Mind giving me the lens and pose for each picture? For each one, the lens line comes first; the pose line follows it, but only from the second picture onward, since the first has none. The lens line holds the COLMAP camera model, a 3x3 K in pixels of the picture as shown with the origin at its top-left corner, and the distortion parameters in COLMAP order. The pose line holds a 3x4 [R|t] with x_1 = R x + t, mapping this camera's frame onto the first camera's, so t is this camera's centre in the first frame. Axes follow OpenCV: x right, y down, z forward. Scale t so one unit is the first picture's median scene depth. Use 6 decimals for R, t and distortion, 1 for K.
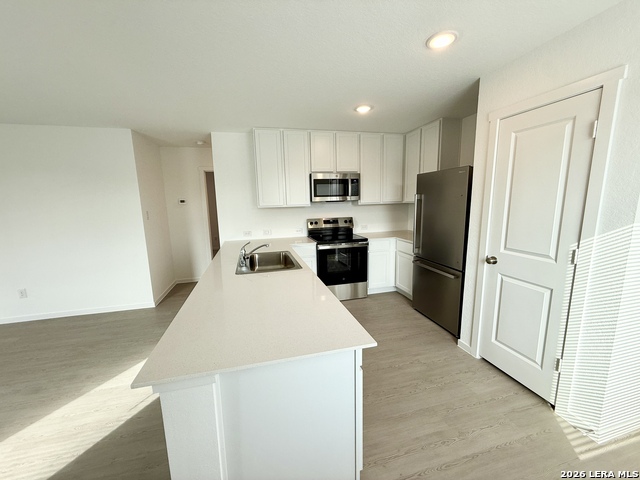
lens RADIAL K [[255.0, 0, 318.0], [0, 255.0, 240.3], [0, 0, 1]] dist [0.000189, 0.000239]
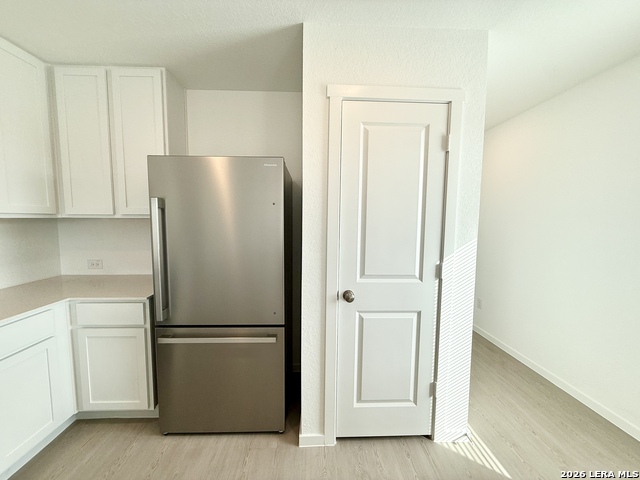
lens RADIAL K [[255.0, 0, 318.0], [0, 255.0, 240.3], [0, 0, 1]] dist [0.000189, 0.000239]
pose [[0.215117, -0.050893, 0.975261, -0.013264], [0.141002, 0.989796, 0.020550, -0.077068], [-0.966356, 0.133093, 0.220098, 0.690927]]
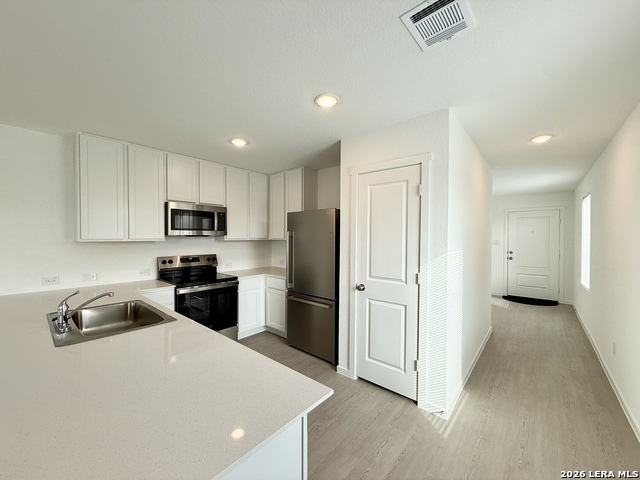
lens RADIAL K [[255.0, 0, 318.0], [0, 255.0, 240.3], [0, 0, 1]] dist [0.000189, 0.000239]
pose [[0.823782, 0.019449, 0.566573, -0.118301], [0.066280, 0.989253, -0.130327, 0.002348], [-0.563019, 0.144913, 0.813640, 0.092492]]
